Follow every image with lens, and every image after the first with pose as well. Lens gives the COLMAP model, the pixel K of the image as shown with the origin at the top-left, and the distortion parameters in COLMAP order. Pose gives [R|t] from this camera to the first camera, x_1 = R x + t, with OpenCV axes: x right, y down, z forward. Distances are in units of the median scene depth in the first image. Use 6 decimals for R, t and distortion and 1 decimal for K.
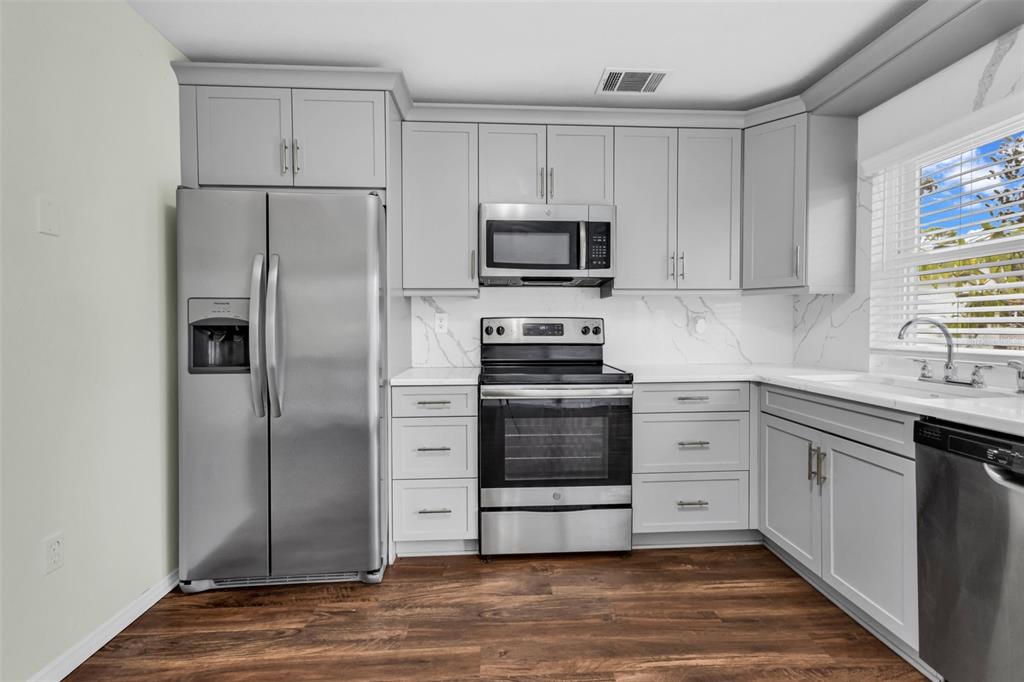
lens RADIAL K [[447.3, 0, 512.2], [0, 447.3, 335.1], [0, 0, 1]] dist [0.006319, -0.002833]
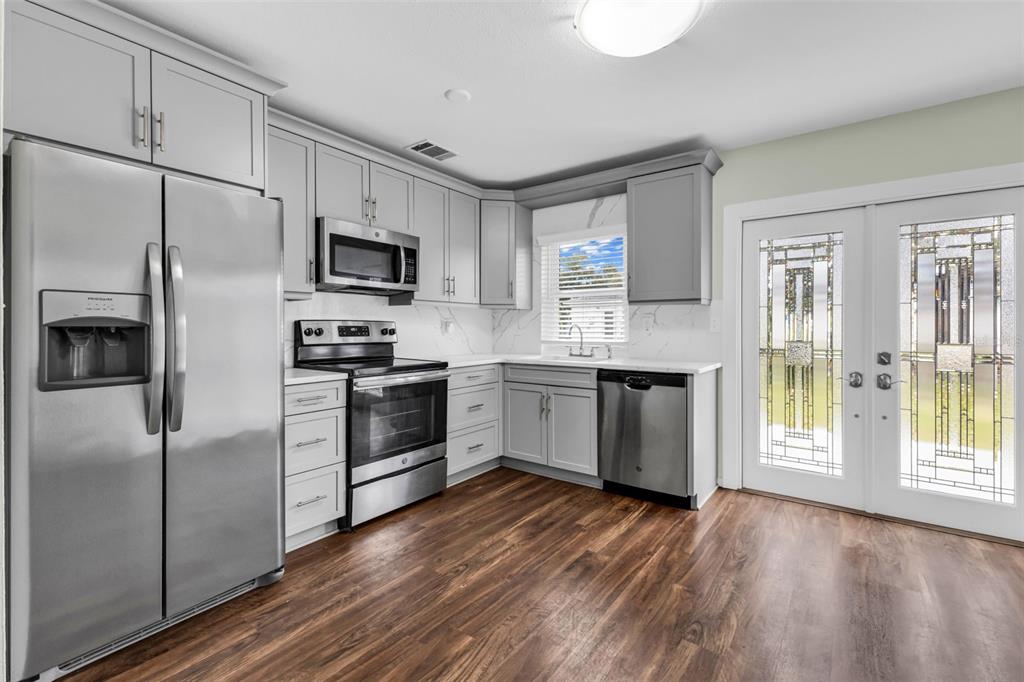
lens RADIAL K [[447.3, 0, 523.1], [0, 447.3, 325.9], [0, 0, 1]] dist [0.006319, -0.002833]
pose [[0.629605, 0.005887, 0.776893, -0.682182], [0.012587, 0.999763, -0.017777, 0.000735], [-0.776813, 0.020971, 0.629382, -0.076593]]
